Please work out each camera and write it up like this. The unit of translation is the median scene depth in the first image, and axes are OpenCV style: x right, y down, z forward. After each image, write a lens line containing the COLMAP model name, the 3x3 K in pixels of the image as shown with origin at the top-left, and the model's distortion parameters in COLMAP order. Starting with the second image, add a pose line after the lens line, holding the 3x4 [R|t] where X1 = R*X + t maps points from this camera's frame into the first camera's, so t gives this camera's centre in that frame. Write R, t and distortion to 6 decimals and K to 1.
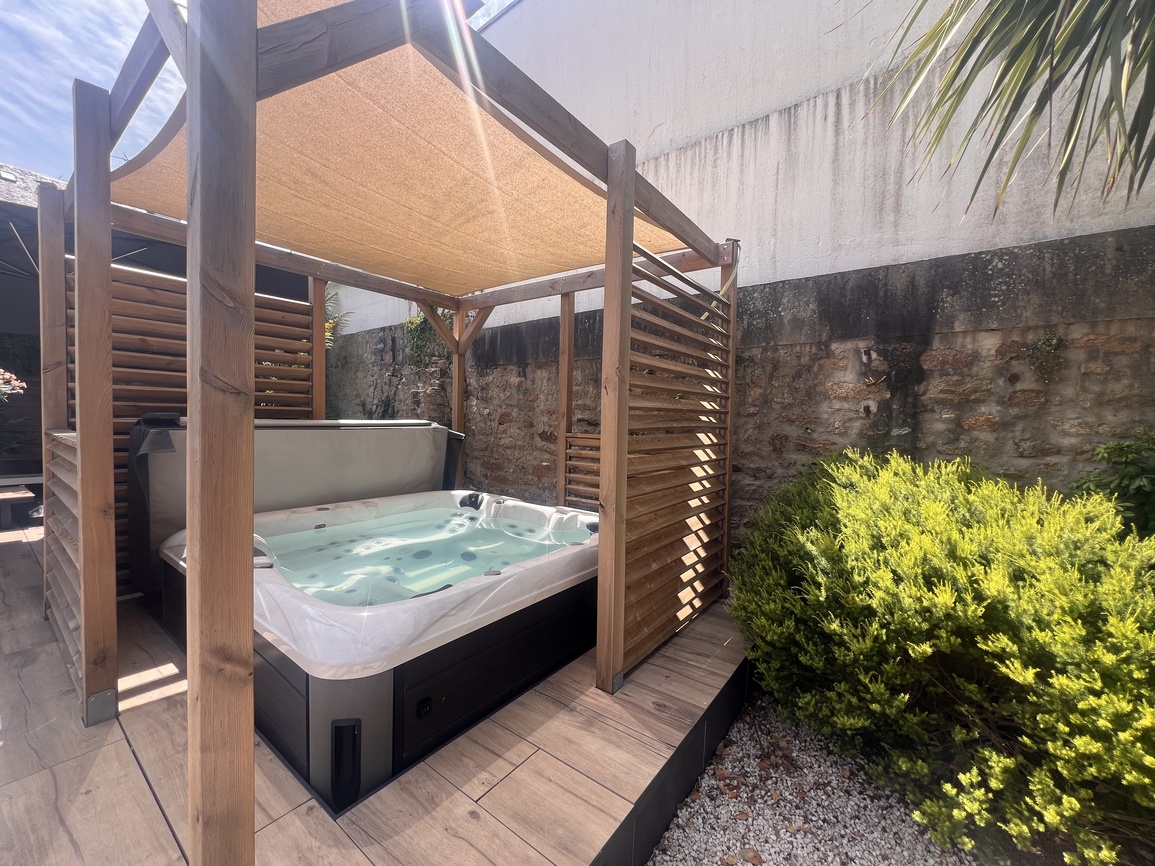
lens RADIAL K [[461.6, 0, 577.5], [0, 461.6, 433.0], [0, 0, 1]] dist [-0.003210, -0.000503]
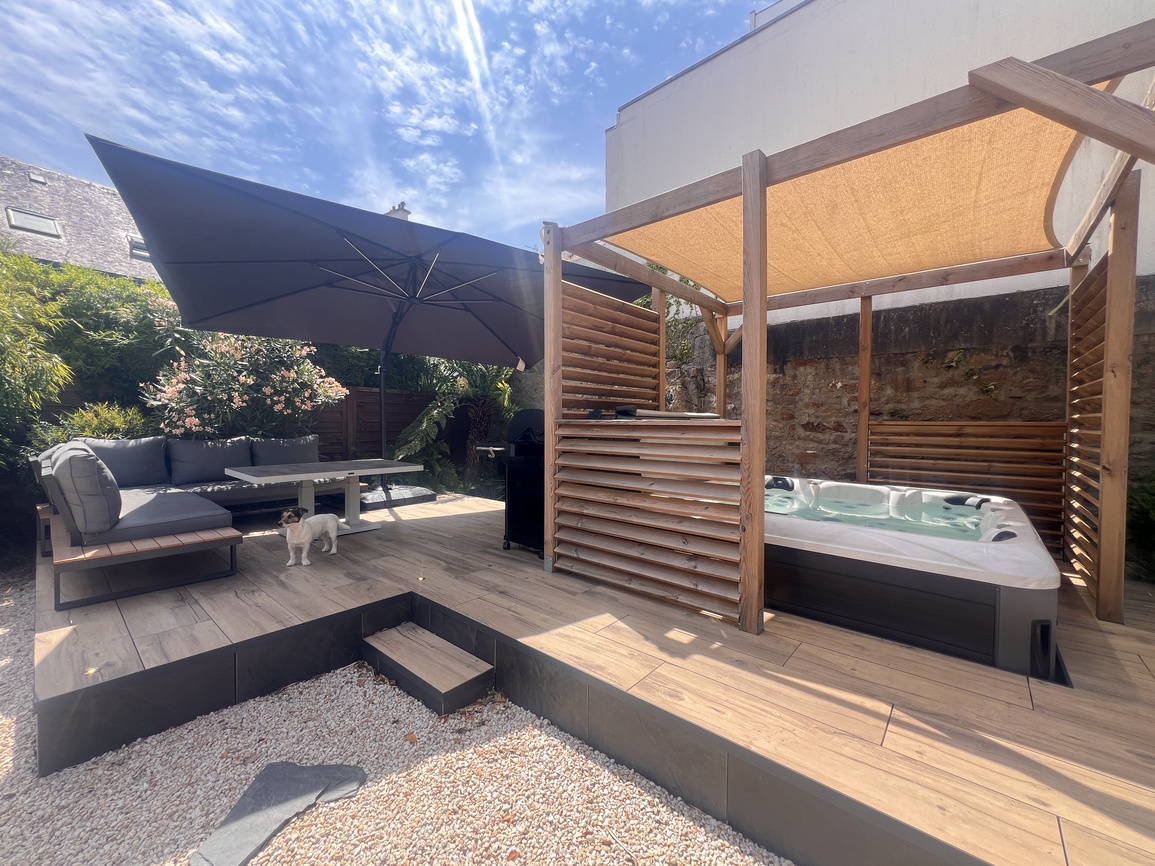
lens RADIAL K [[461.6, 0, 577.5], [0, 461.6, 433.0], [0, 0, 1]] dist [-0.003210, -0.000503]
pose [[0.997526, -0.017324, -0.068132, -0.556718], [0.016796, 0.999824, -0.008319, 0.022045], [0.068264, 0.007154, 0.997642, -0.134648]]
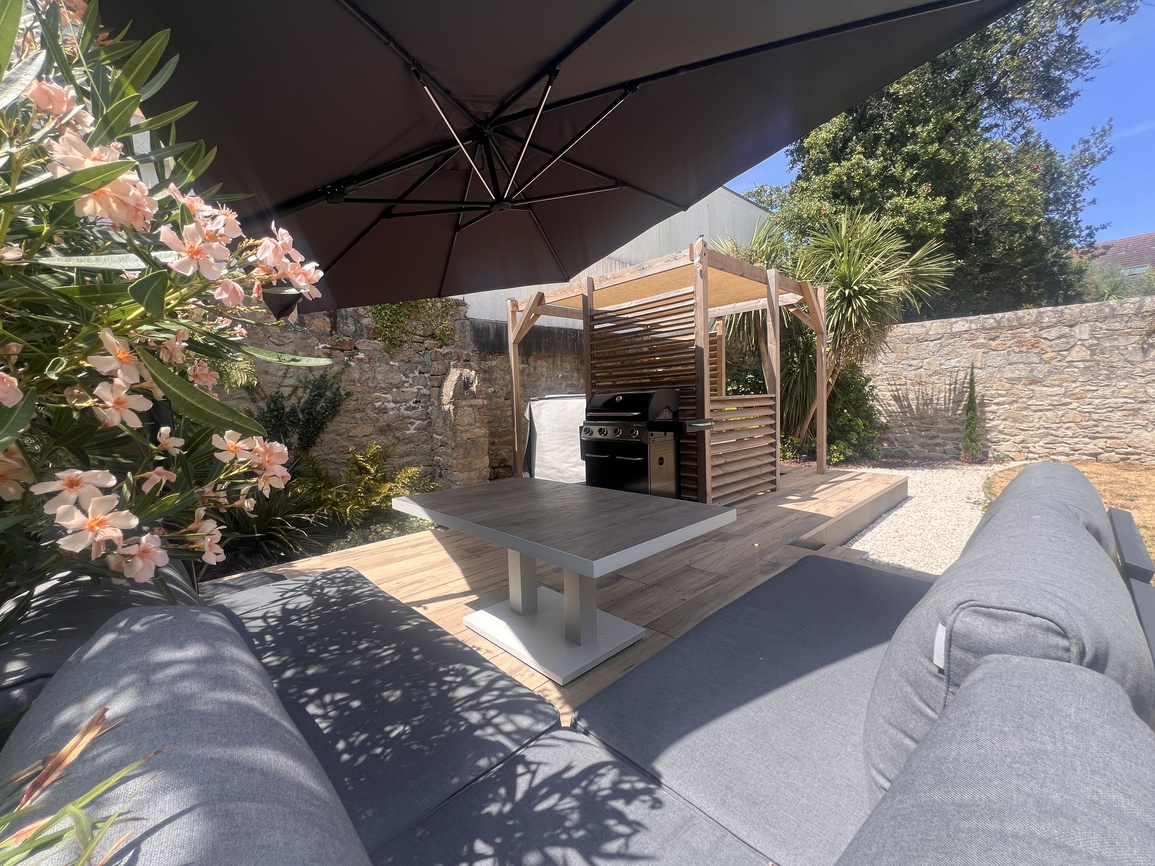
lens RADIAL K [[461.6, 0, 577.5], [0, 461.6, 433.0], [0, 0, 1]] dist [-0.003210, -0.000503]
pose [[0.173490, -0.101259, 0.979616, -1.552730], [0.072027, 0.993341, 0.089922, -0.031606], [-0.982198, 0.054959, 0.179628, 0.645201]]
